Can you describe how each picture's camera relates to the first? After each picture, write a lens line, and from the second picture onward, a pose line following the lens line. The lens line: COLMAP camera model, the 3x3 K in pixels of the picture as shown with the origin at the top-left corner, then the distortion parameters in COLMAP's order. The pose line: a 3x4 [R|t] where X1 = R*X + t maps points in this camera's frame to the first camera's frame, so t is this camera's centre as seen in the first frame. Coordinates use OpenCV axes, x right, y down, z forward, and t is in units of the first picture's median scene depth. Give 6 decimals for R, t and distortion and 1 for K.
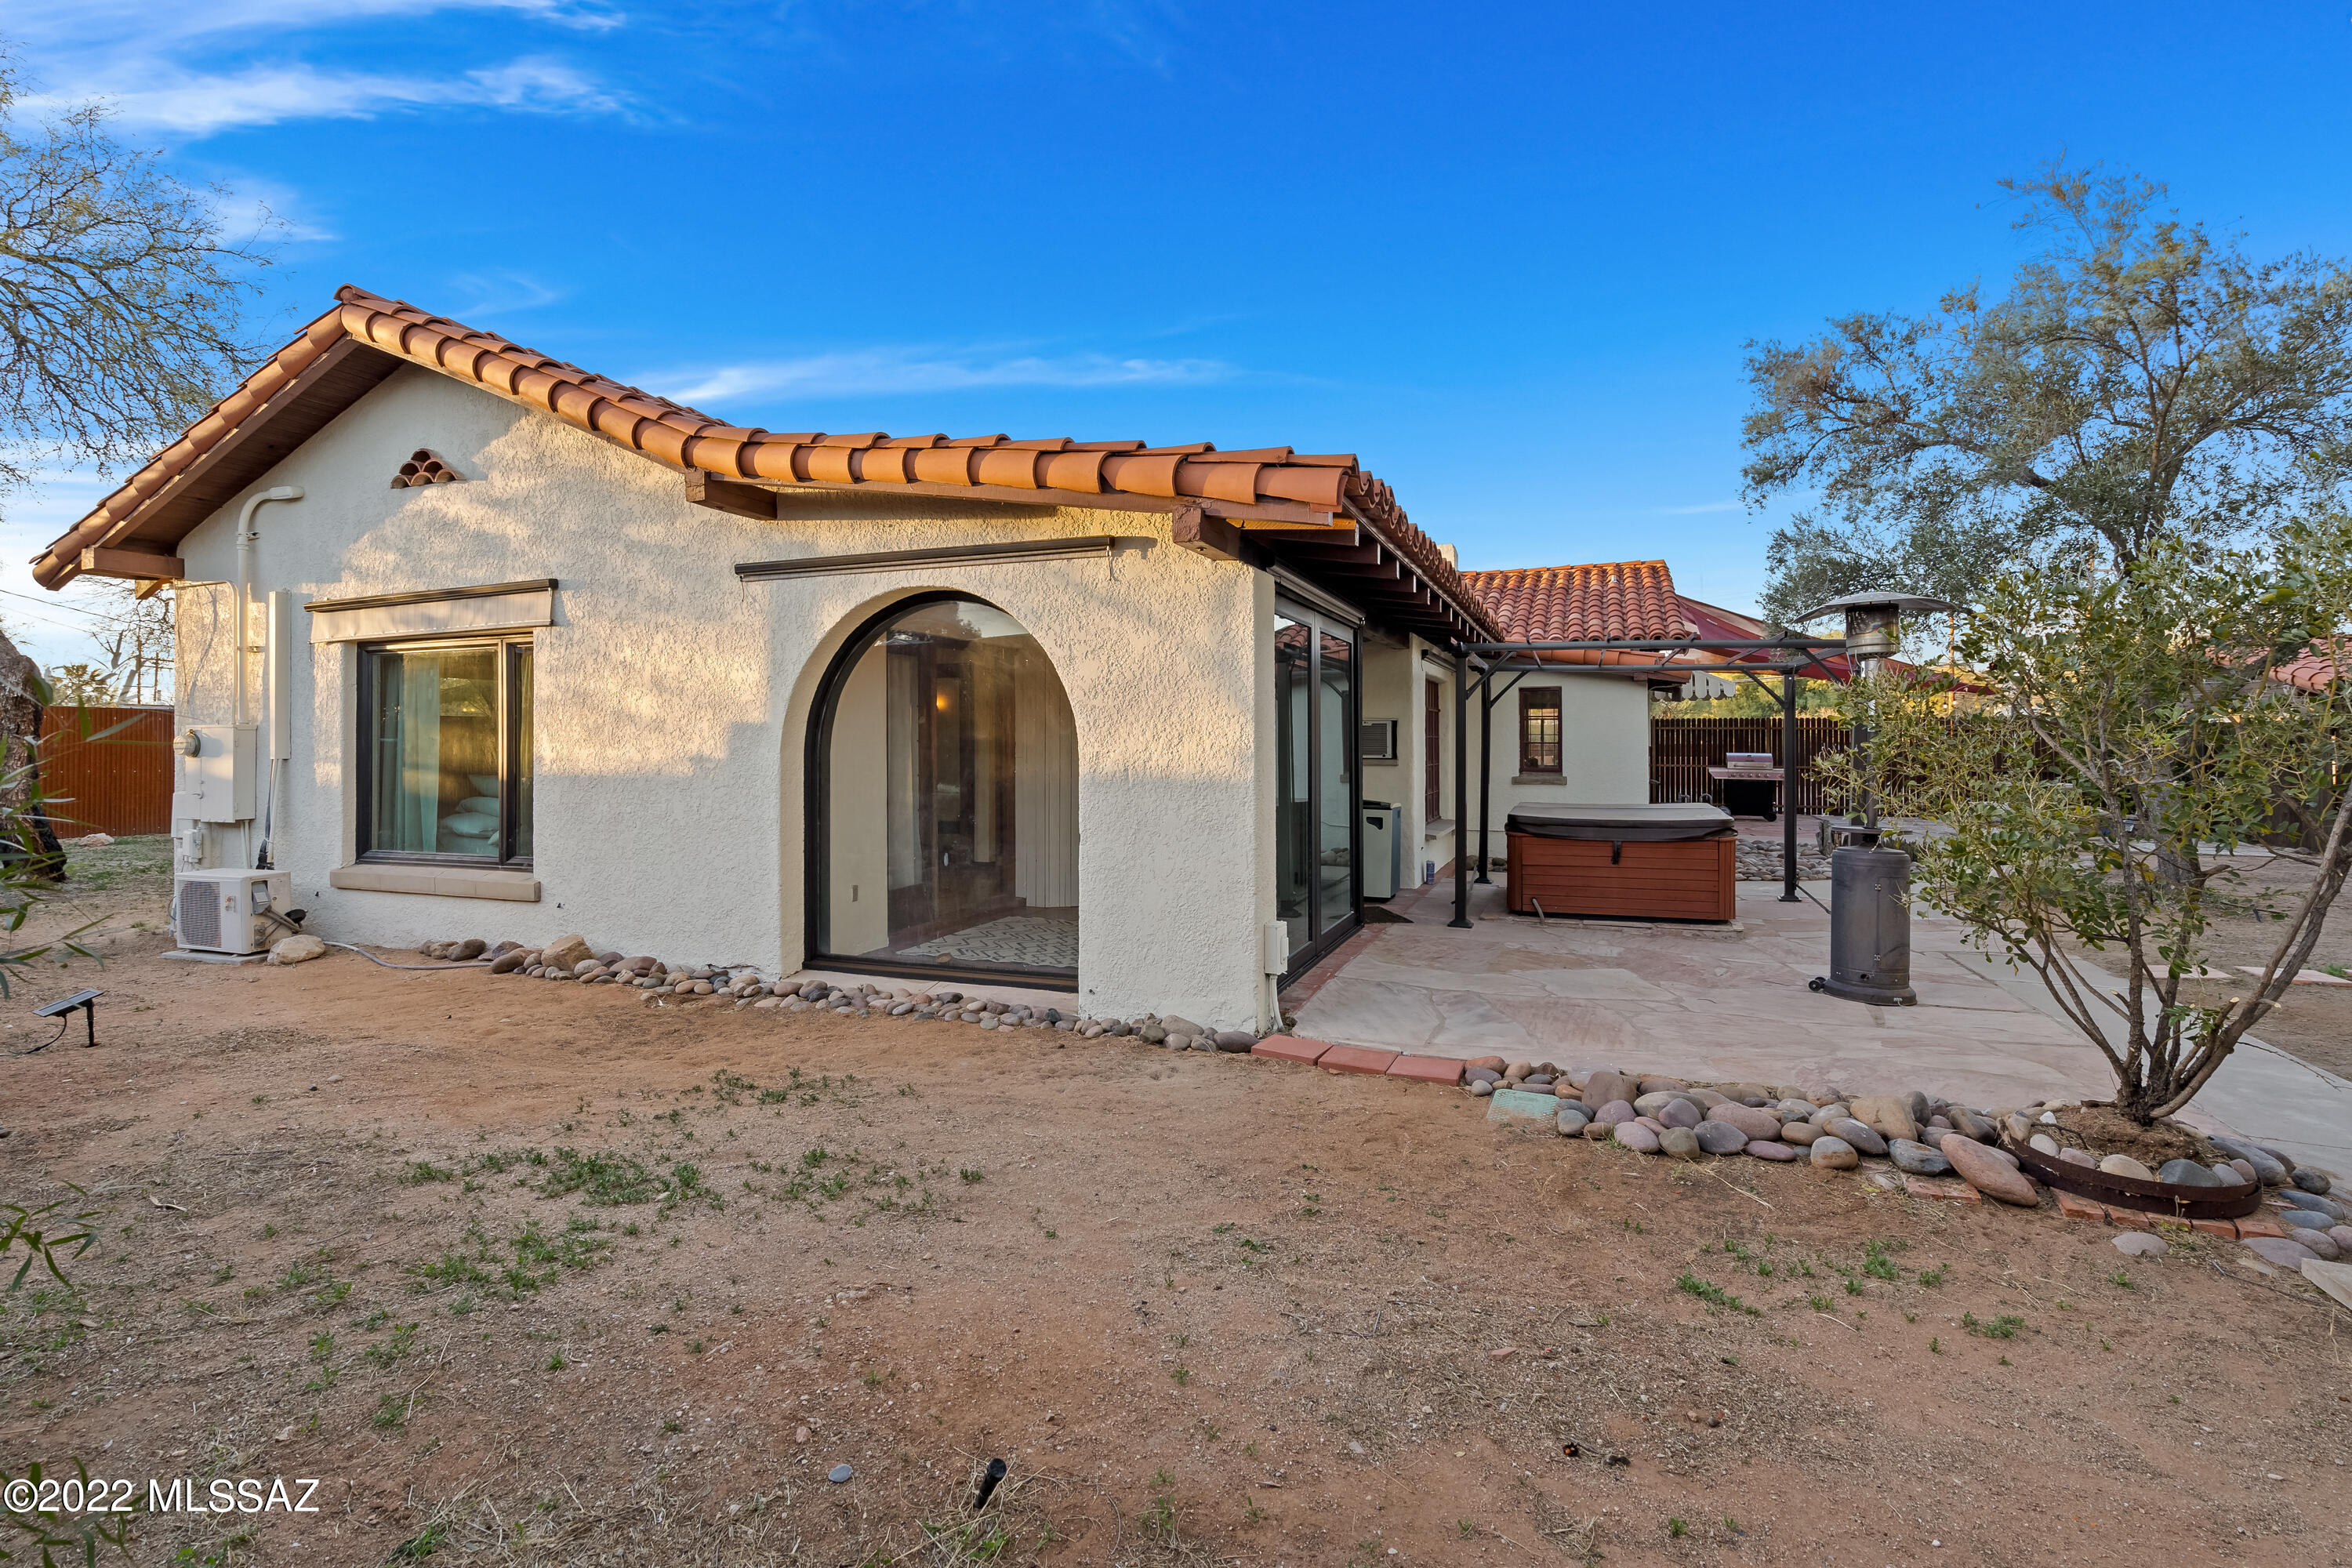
lens RADIAL K [[1093.4, 0, 1178.4], [0, 1093.4, 761.3], [0, 0, 1]] dist [-0.000740, -0.000111]
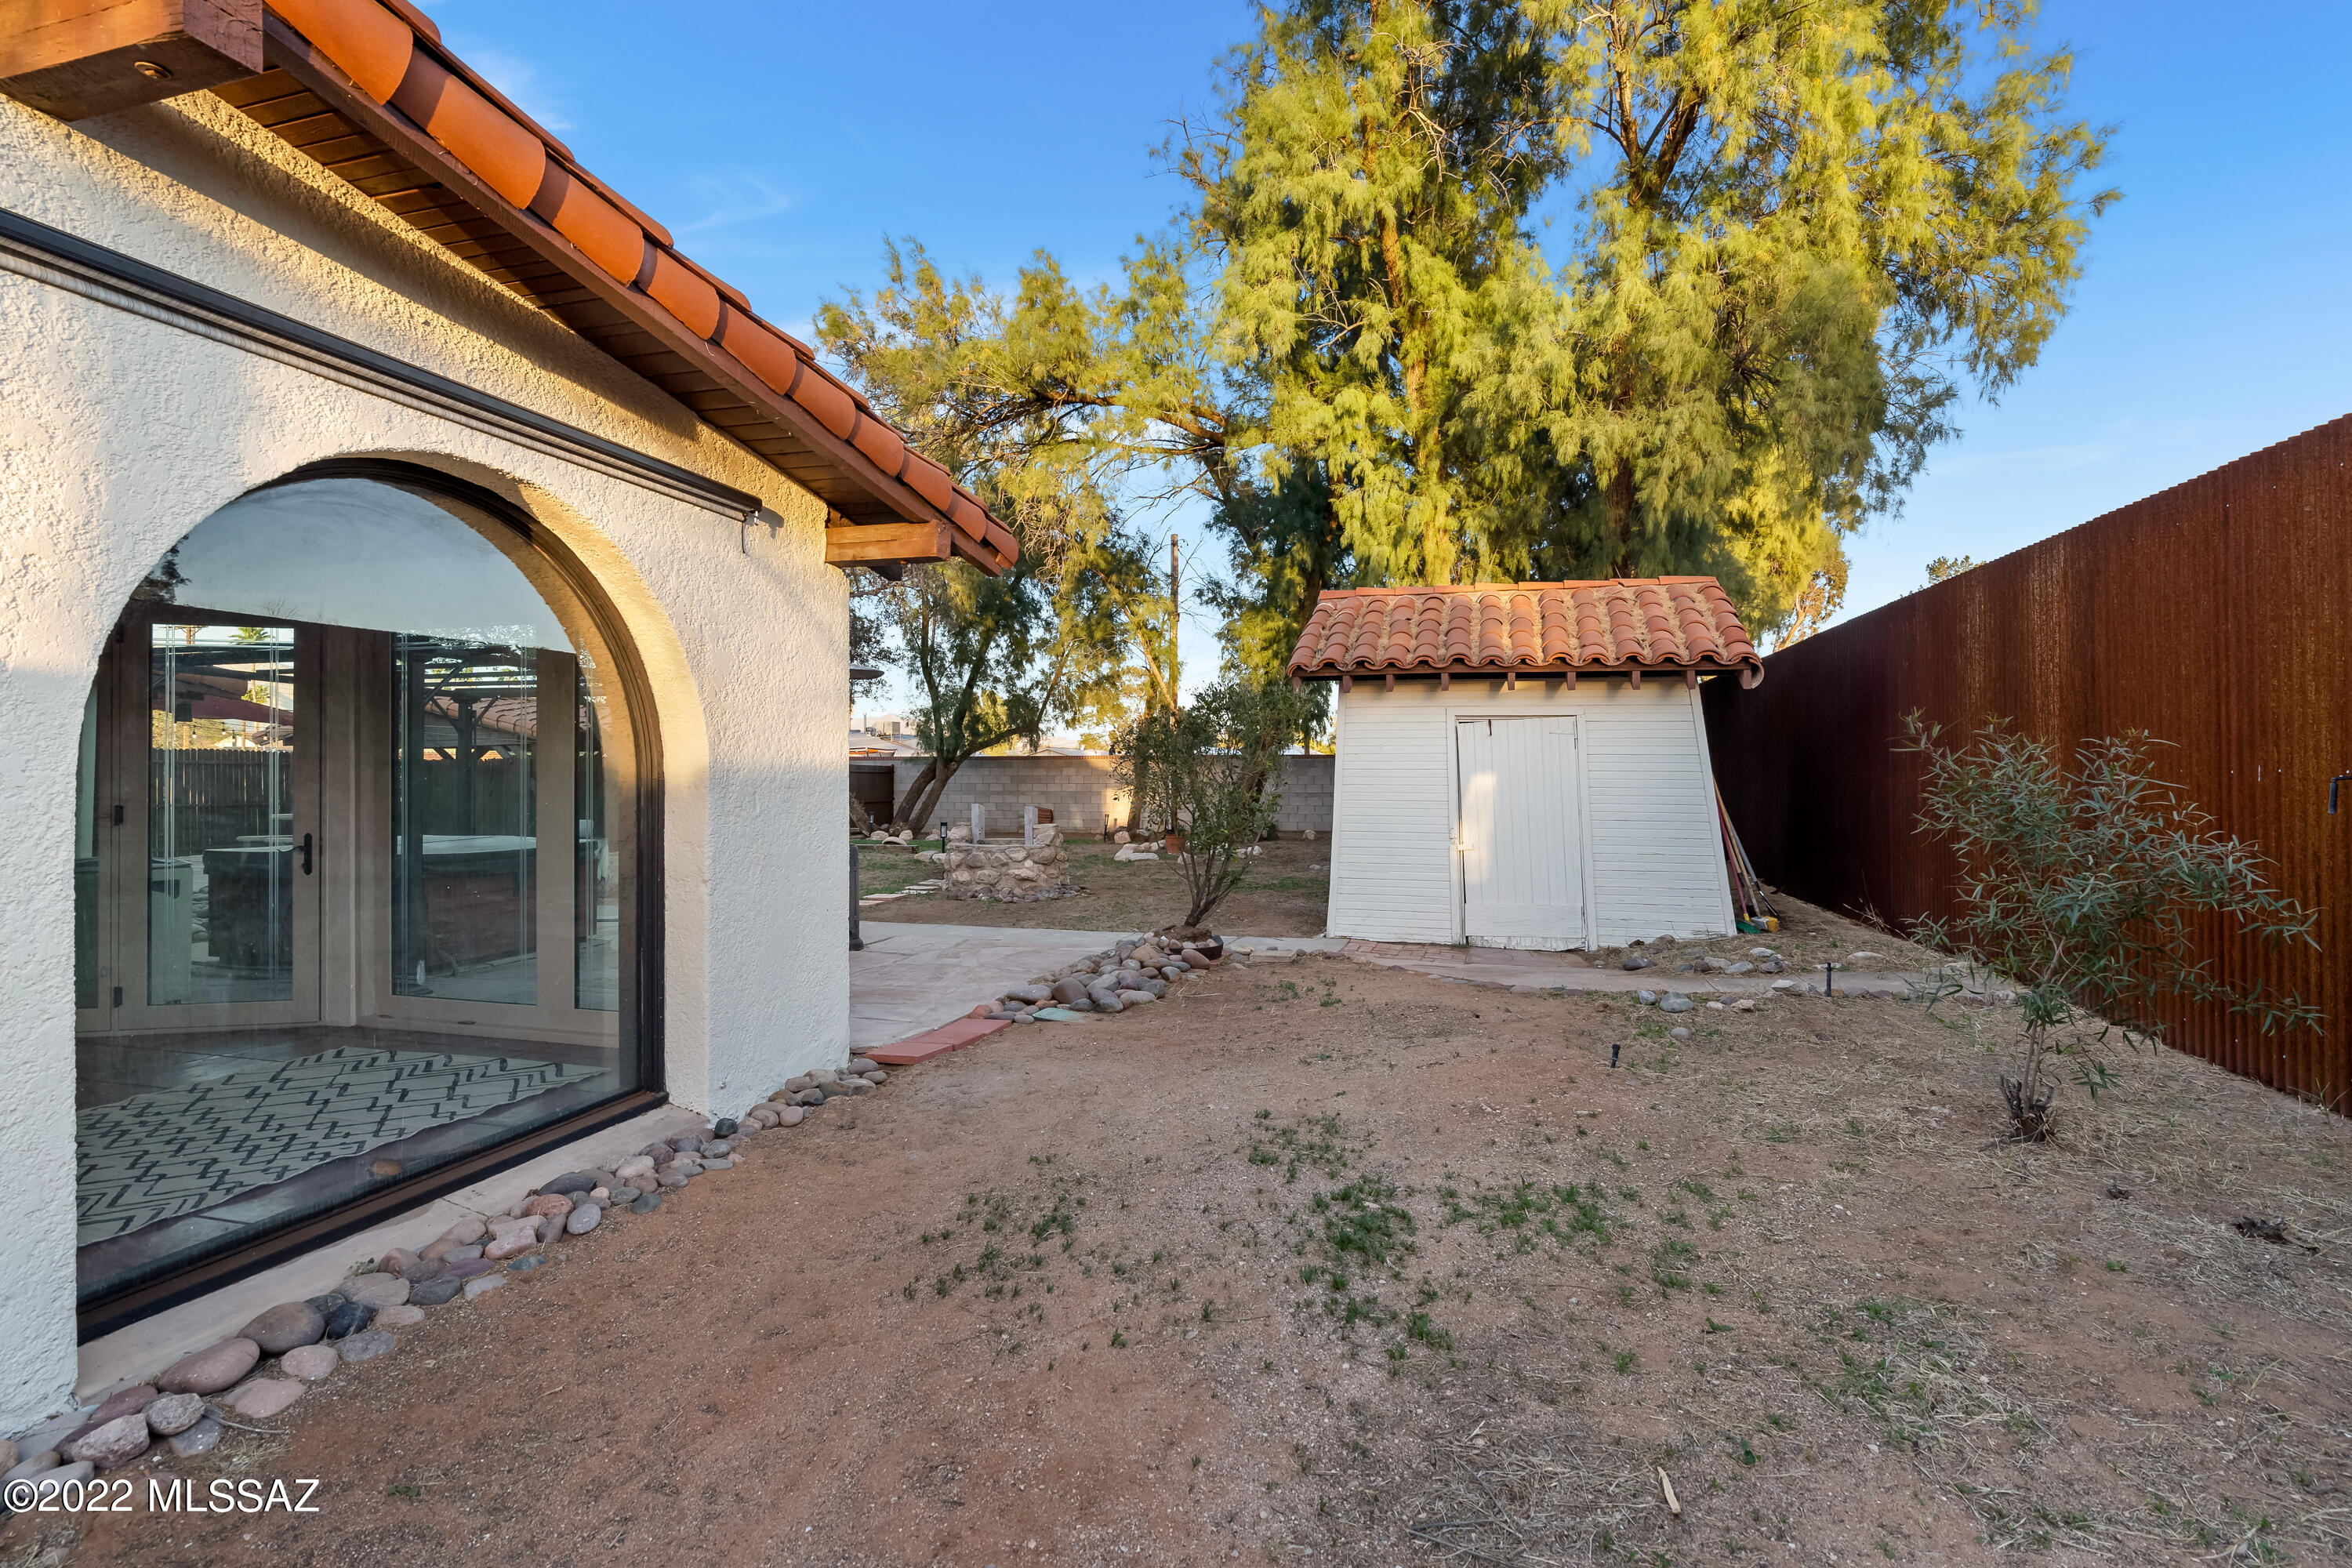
lens RADIAL K [[1093.4, 0, 1179.9], [0, 1093.4, 777.0], [0, 0, 1]] dist [-0.000740, -0.000111]
pose [[-0.109758, 0.001324, 0.993957, -1.451771], [0.018662, 0.999826, 0.000729, 0.007132], [-0.993783, 0.018629, -0.109764, 1.287728]]
